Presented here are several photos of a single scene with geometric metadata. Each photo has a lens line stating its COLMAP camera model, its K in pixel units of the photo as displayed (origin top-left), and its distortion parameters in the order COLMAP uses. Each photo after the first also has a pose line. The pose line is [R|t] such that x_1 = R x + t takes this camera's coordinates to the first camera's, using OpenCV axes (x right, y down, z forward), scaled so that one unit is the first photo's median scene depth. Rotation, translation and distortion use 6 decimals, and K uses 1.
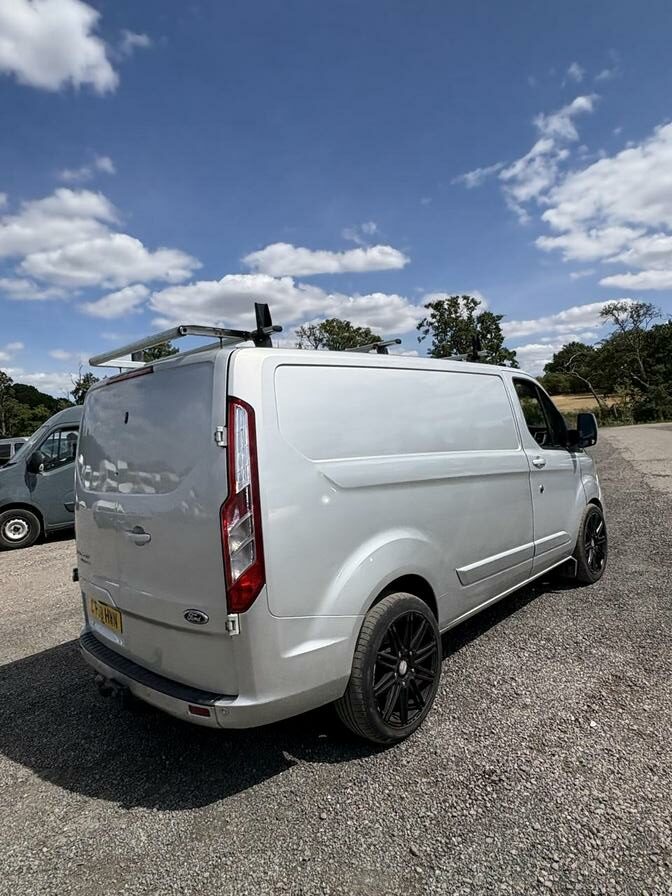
lens RADIAL K [[564.8, 0, 313.8], [0, 564.8, 469.1], [0, 0, 1]] dist [-0.020035, 0.004557]
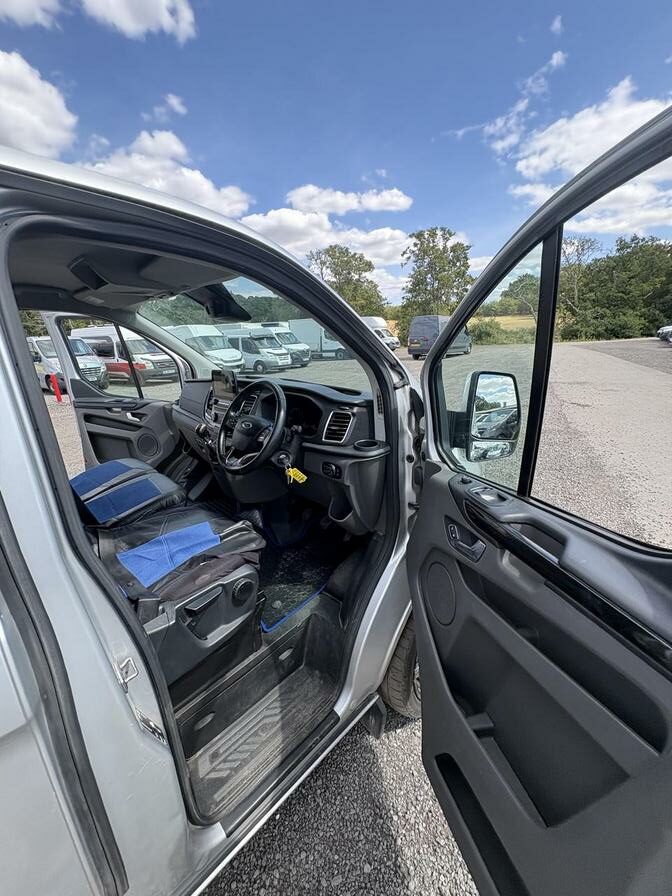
lens RADIAL K [[360.2, 0, 338.4], [0, 360.2, 449.8], [0, 0, 1]] dist [-0.007282, 0.001939]
pose [[0.999238, 0.038998, -0.001379, 0.061254], [-0.037516, 0.969790, 0.241039, -0.017663], [0.010738, -0.240804, 0.970514, 0.120060]]
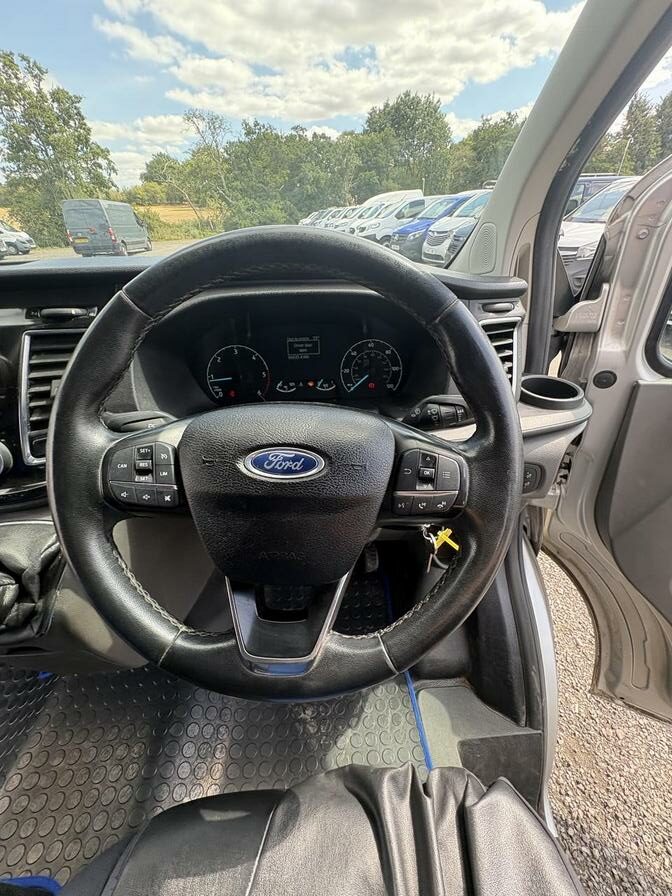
lens RADIAL K [[360.2, 0, 334.5], [0, 360.2, 450.0], [0, 0, 1]] dist [-0.007282, 0.001939]
pose [[0.693559, -0.347602, 0.630990, 0.048603], [0.027792, 0.888147, 0.458717, -0.014571], [-0.719863, -0.300611, 0.625644, 0.148742]]
